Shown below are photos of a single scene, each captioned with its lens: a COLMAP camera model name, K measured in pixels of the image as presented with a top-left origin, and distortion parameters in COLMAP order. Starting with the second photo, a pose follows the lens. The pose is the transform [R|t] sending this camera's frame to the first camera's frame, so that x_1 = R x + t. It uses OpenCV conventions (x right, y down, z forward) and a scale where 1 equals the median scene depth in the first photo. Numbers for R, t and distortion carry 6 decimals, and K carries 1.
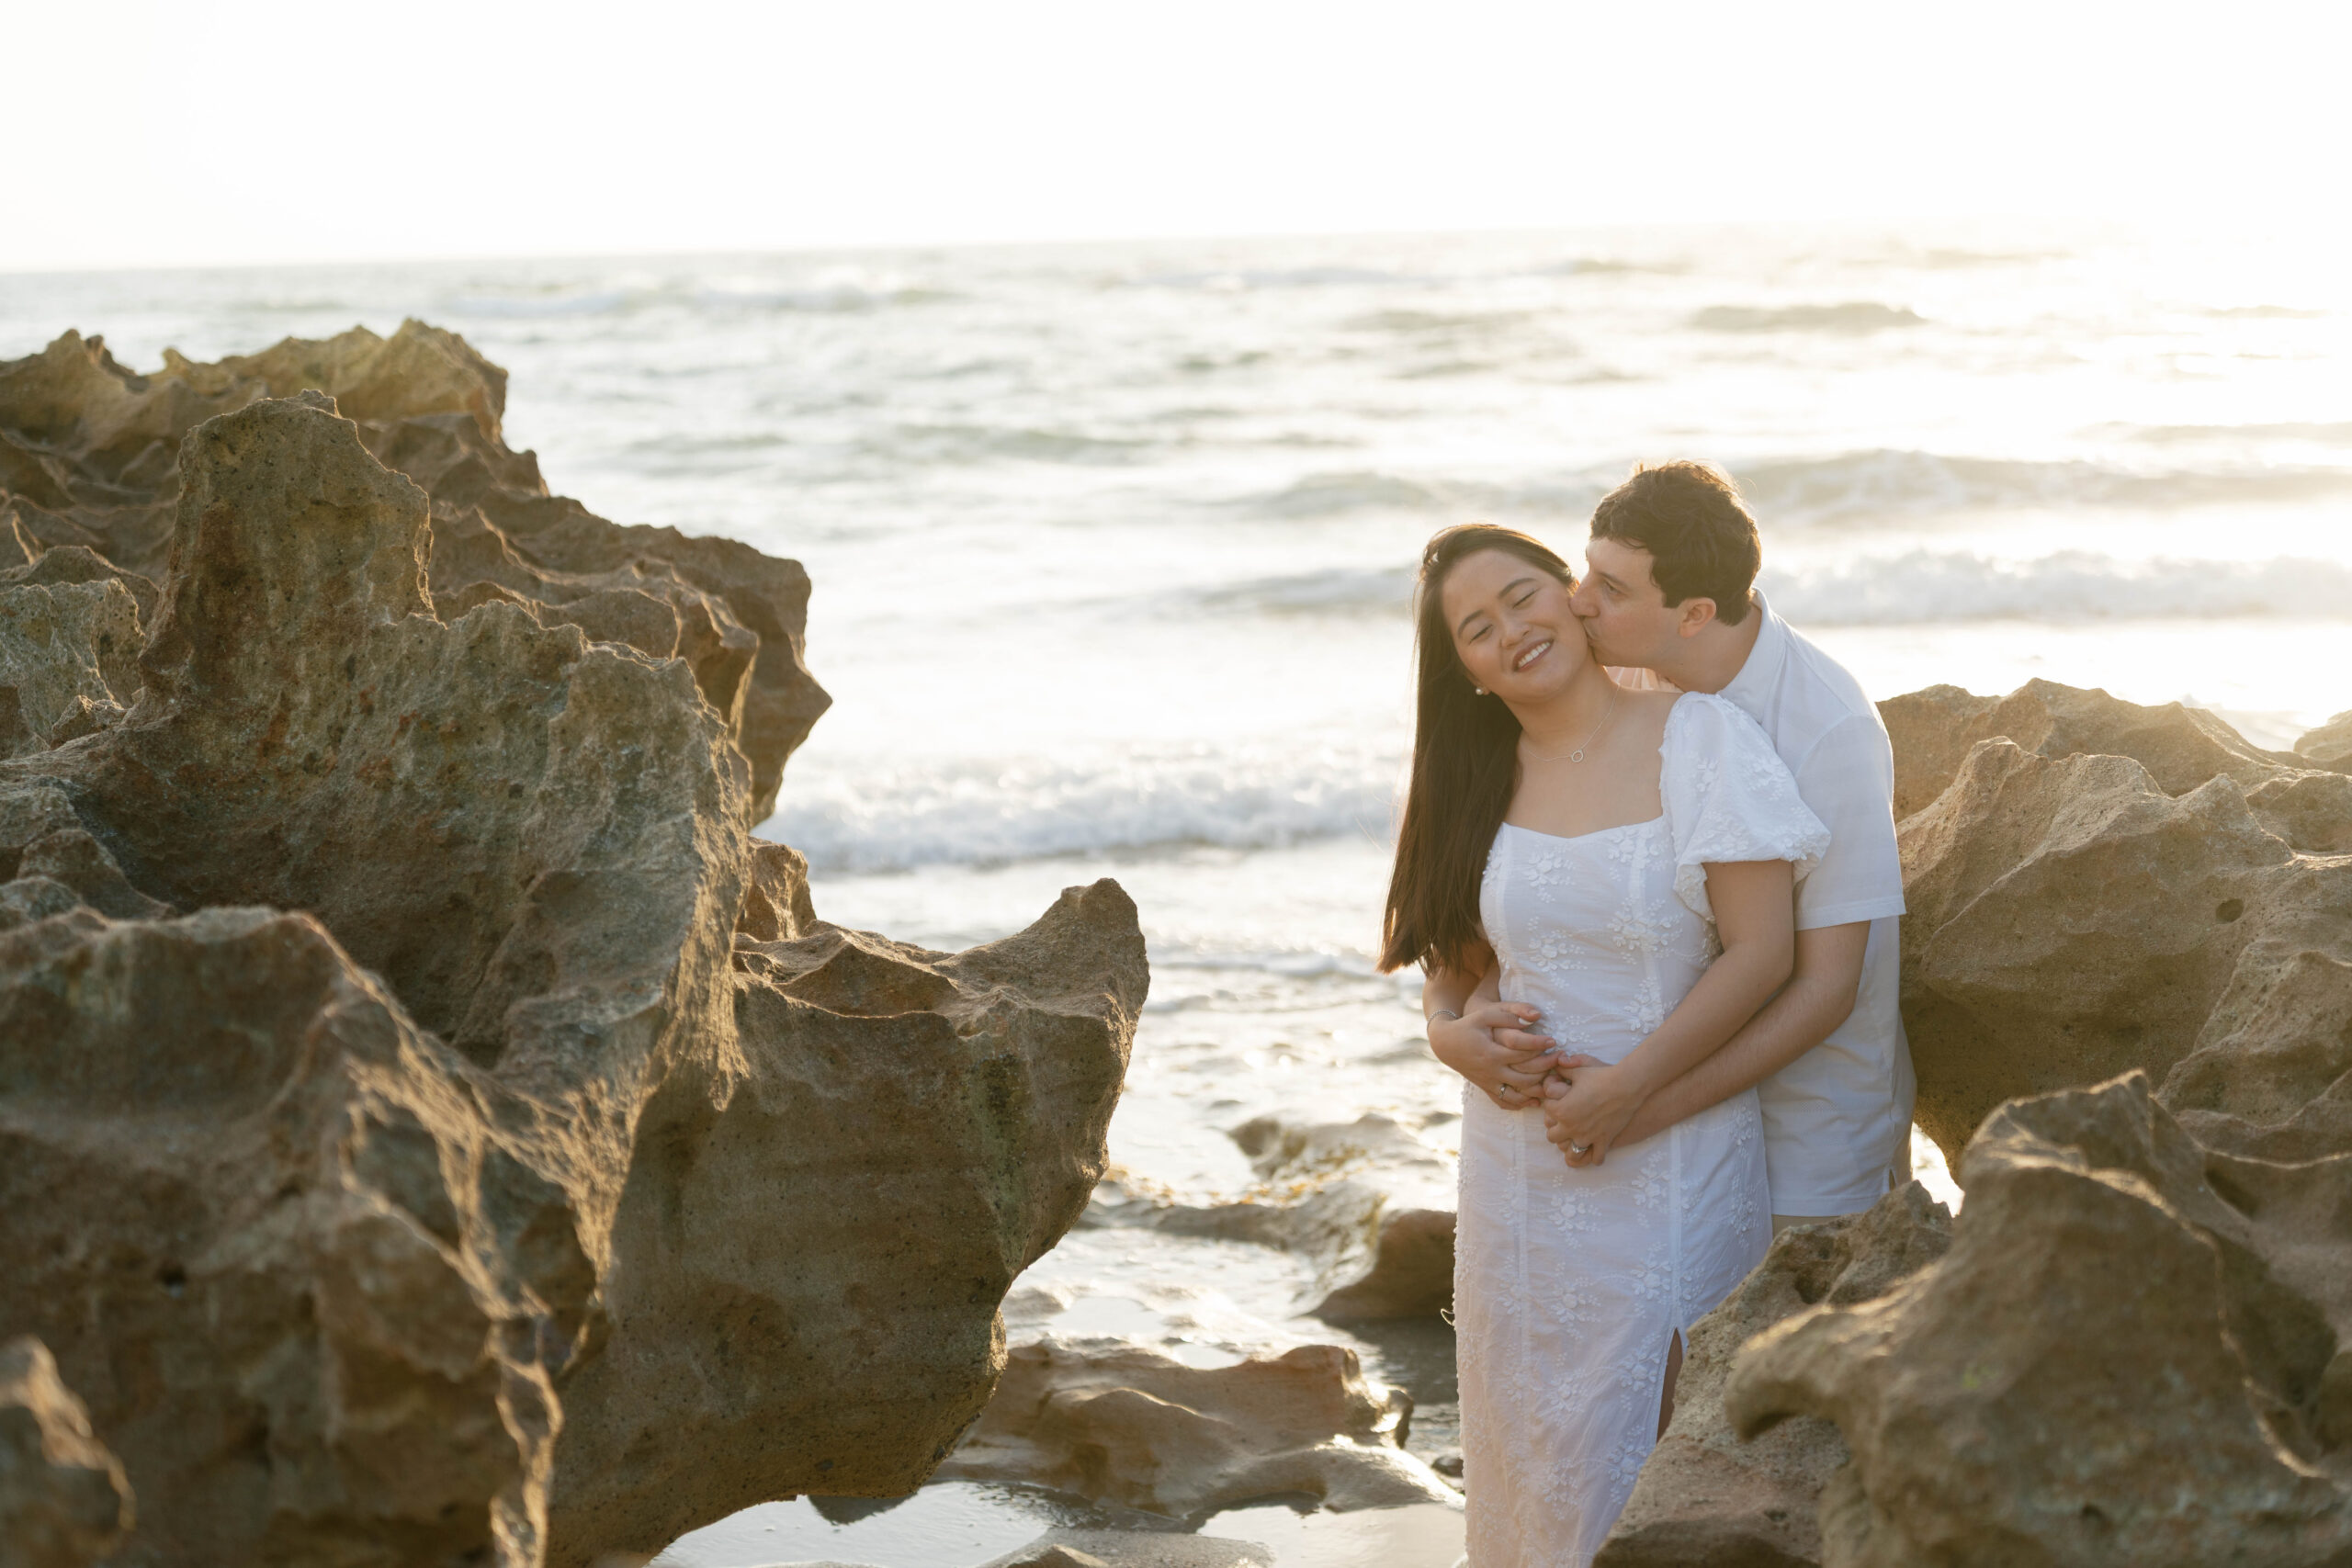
lens RADIAL K [[4004.2, 0, 1172.7], [0, 4004.2, 784.1], [0, 0, 1]] dist [0.001332, 0.000000]
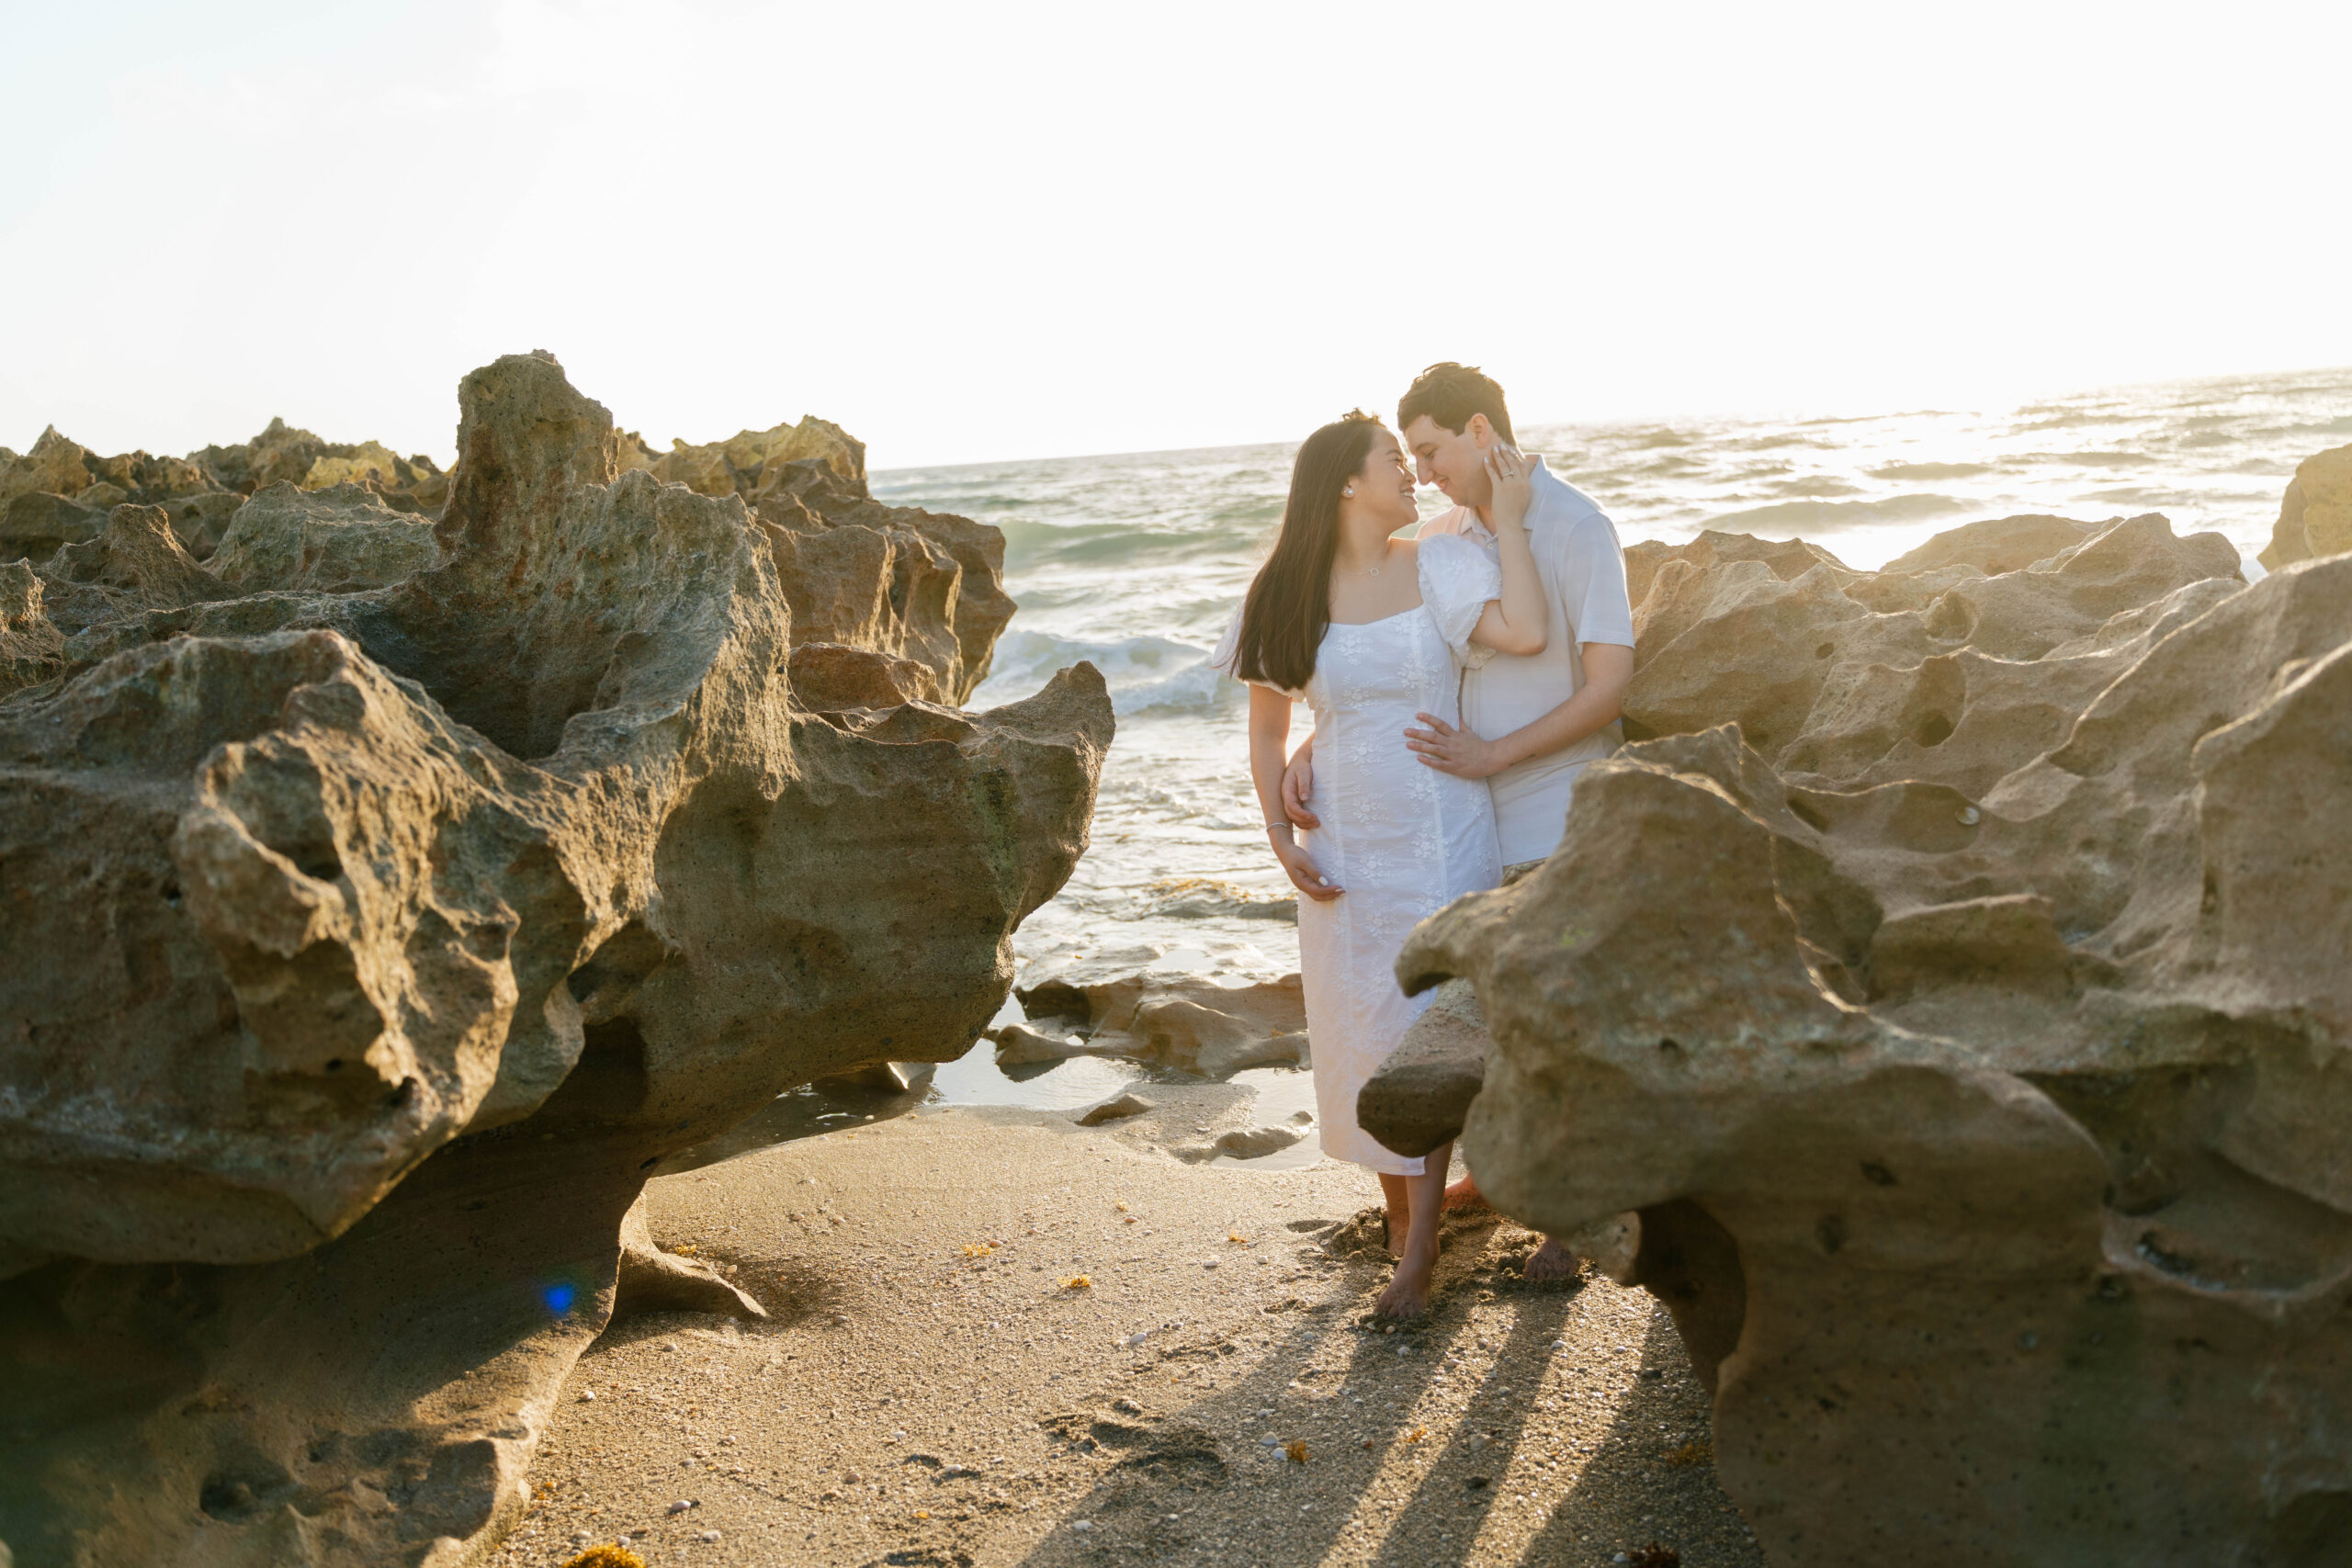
lens RADIAL K [[2018.4, 0, 1187.9], [0, 2018.4, 771.3], [0, 0, 1]] dist [0.008370, 0.016632]
pose [[0.996984, -0.027795, -0.072453, 0.092839], [0.029752, 0.999217, 0.026062, 0.055593], [0.071672, -0.028139, 0.997031, 0.268934]]
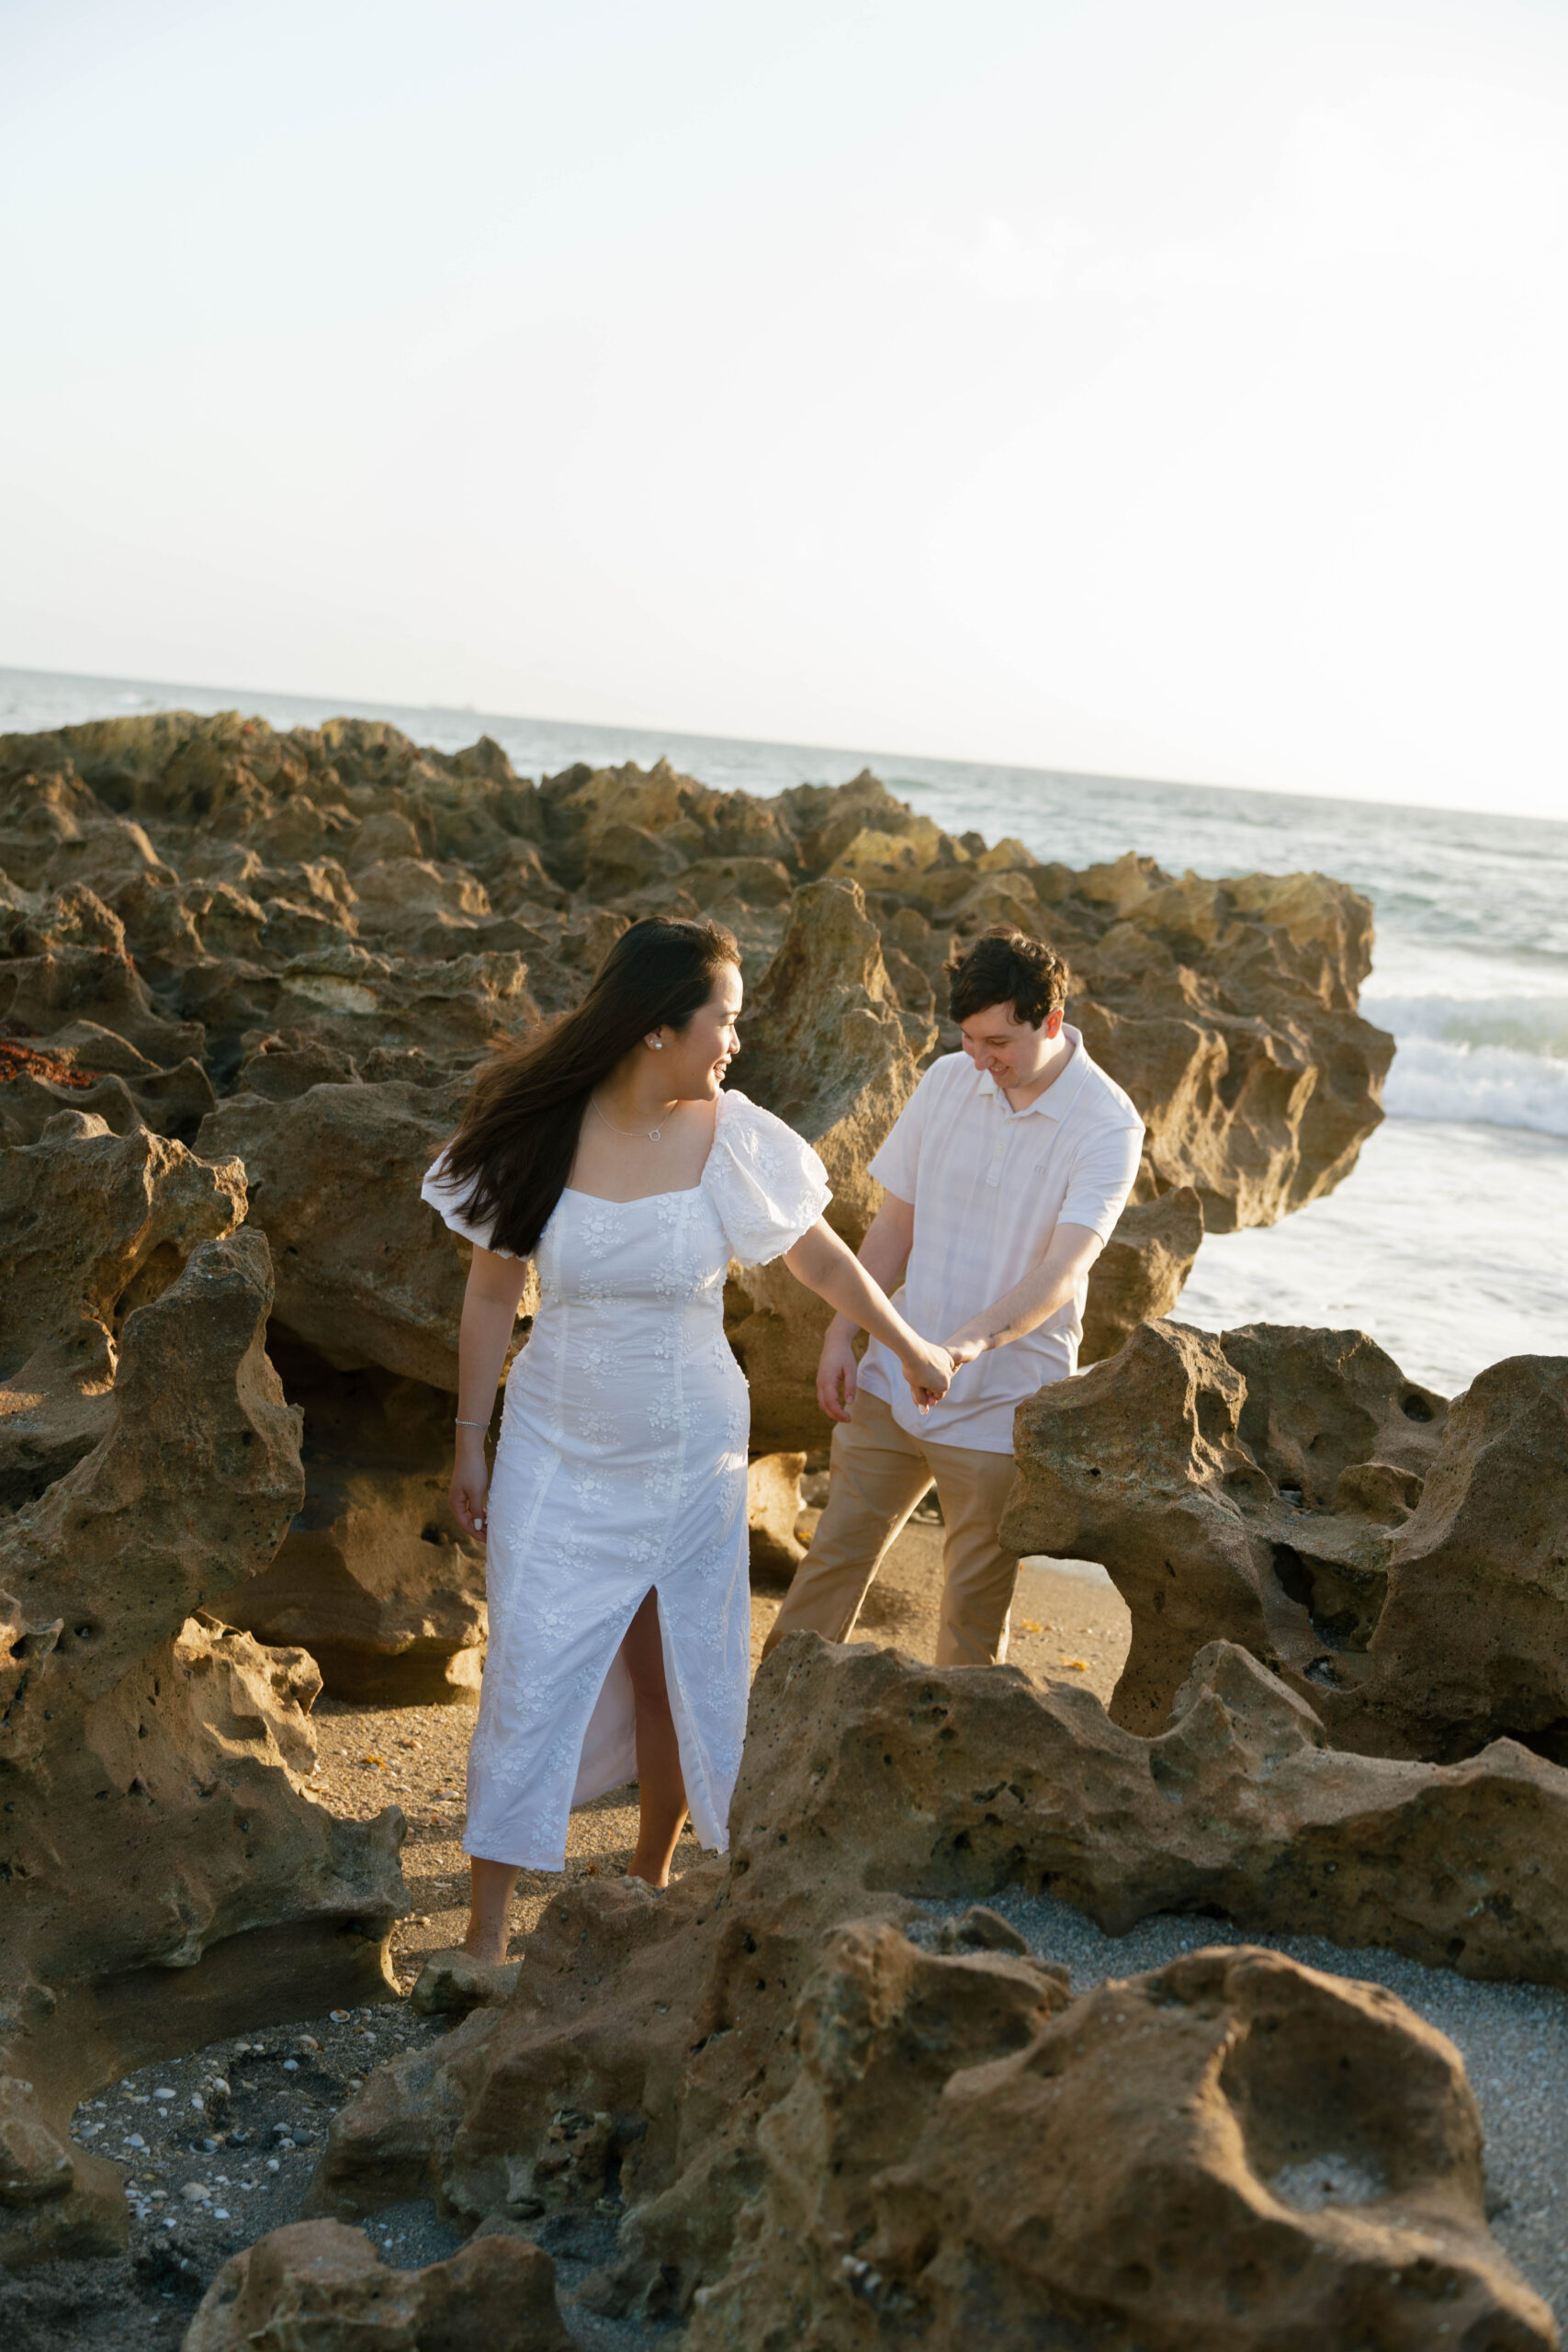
lens RADIAL K [[2700.5, 0, 779.3], [0, 2700.5, 1179.0], [0, 0, 1]] dist [0.005683, 0.000000]
pose [[0.833446, 0.197335, -0.516165, 0.585063], [-0.195680, 0.978934, 0.058293, -0.020516], [0.516795, 0.052419, 0.854503, -0.264017]]
